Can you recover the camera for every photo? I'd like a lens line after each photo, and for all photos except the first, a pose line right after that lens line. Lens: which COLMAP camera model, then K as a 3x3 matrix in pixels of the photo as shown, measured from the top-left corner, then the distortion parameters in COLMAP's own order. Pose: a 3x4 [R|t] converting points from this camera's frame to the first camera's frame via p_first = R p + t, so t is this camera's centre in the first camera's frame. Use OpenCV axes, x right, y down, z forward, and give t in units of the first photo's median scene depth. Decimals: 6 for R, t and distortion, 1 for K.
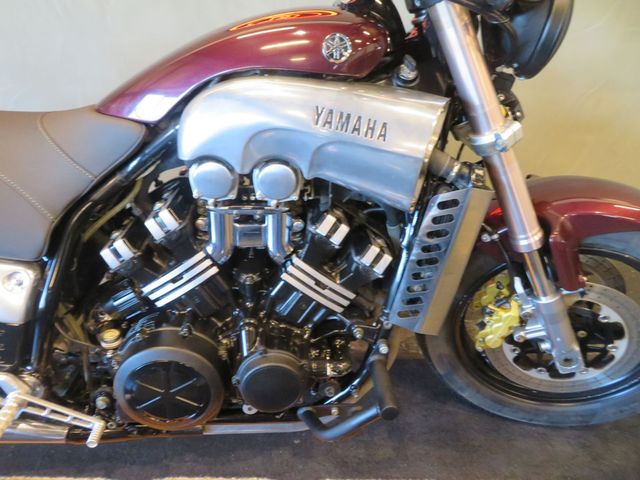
lens RADIAL K [[461.8, 0, 309.6], [0, 461.8, 240.7], [0, 0, 1]] dist [-0.012829, 0.011735]
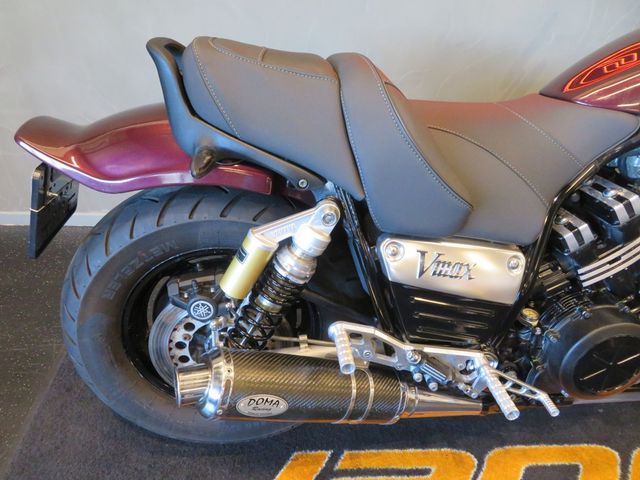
lens RADIAL K [[461.8, 0, 311.7], [0, 461.8, 242.1], [0, 0, 1]] dist [-0.012829, 0.011735]
pose [[0.999053, -0.008894, 0.042596, -1.033629], [0.007318, 0.999288, 0.037014, -0.004988], [-0.042894, -0.036667, 0.998407, -0.044902]]
